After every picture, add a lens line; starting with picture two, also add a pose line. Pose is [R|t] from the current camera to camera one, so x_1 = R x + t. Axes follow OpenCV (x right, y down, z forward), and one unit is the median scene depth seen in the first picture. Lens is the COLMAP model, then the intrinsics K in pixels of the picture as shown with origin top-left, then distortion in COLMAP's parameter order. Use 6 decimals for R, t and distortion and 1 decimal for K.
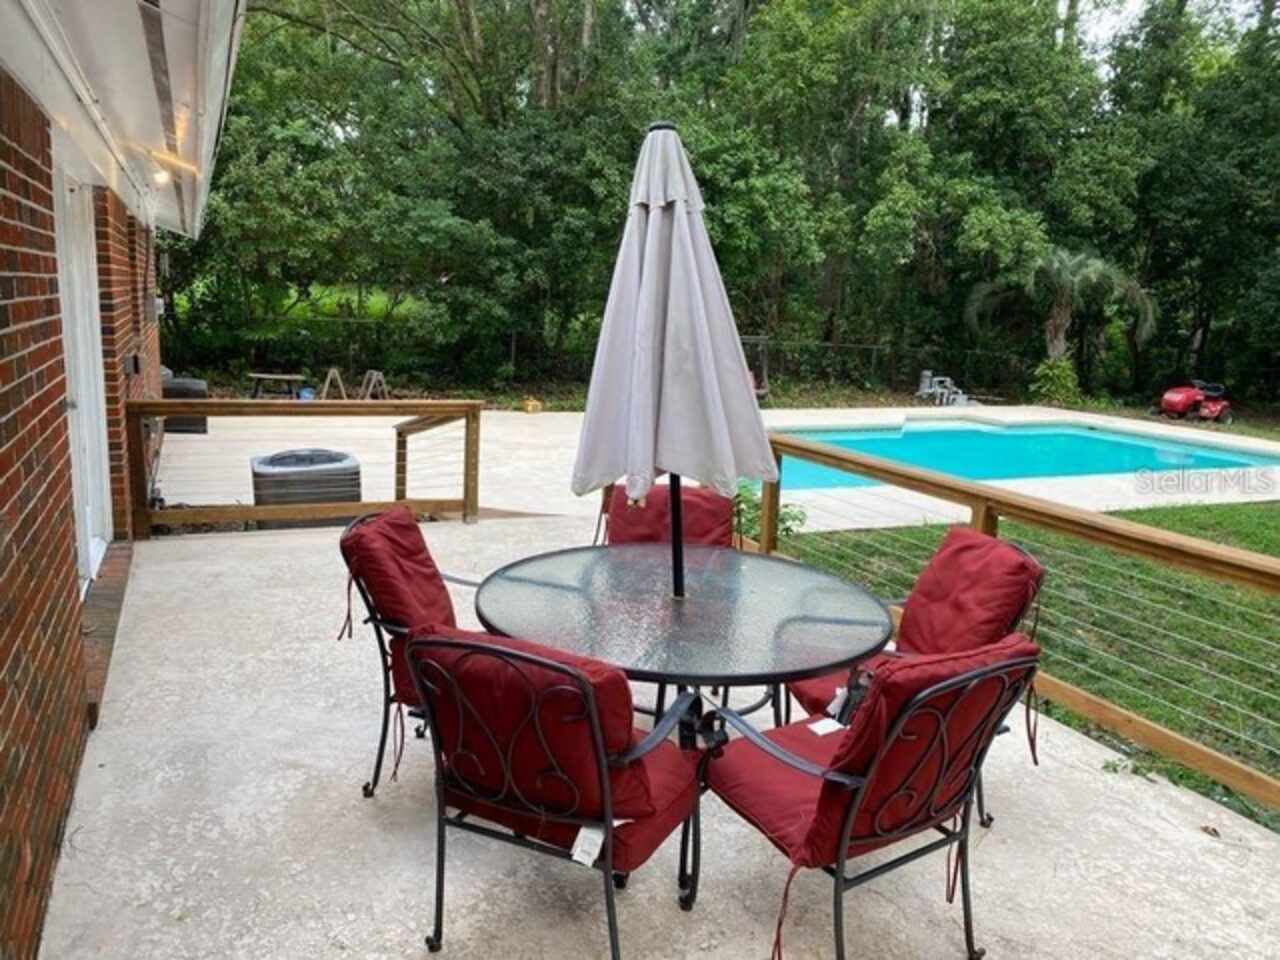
lens RADIAL K [[955.7, 0, 640.0], [0, 955.7, 480.0], [0, 0, 1]] dist [0.062831, -0.105105]
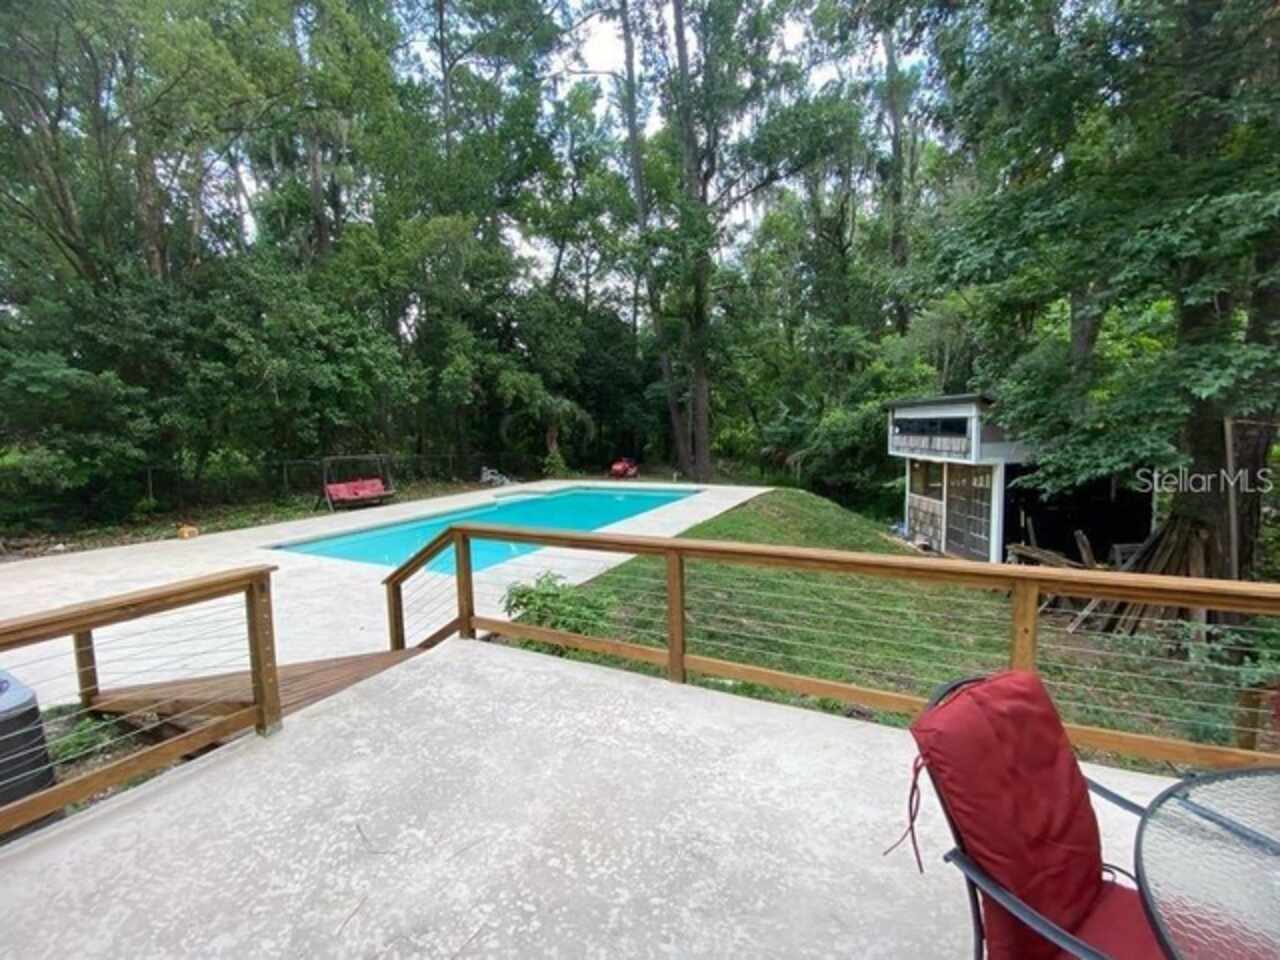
lens RADIAL K [[516.0, 0, 639.7], [0, 516.0, 478.1], [0, 0, 1]] dist [0.041011, -0.031242]
pose [[0.769606, -0.115261, 0.628030, -0.072708], [0.169093, 0.985247, -0.026391, -0.029755], [-0.615722, 0.126506, 0.777742, 0.162834]]
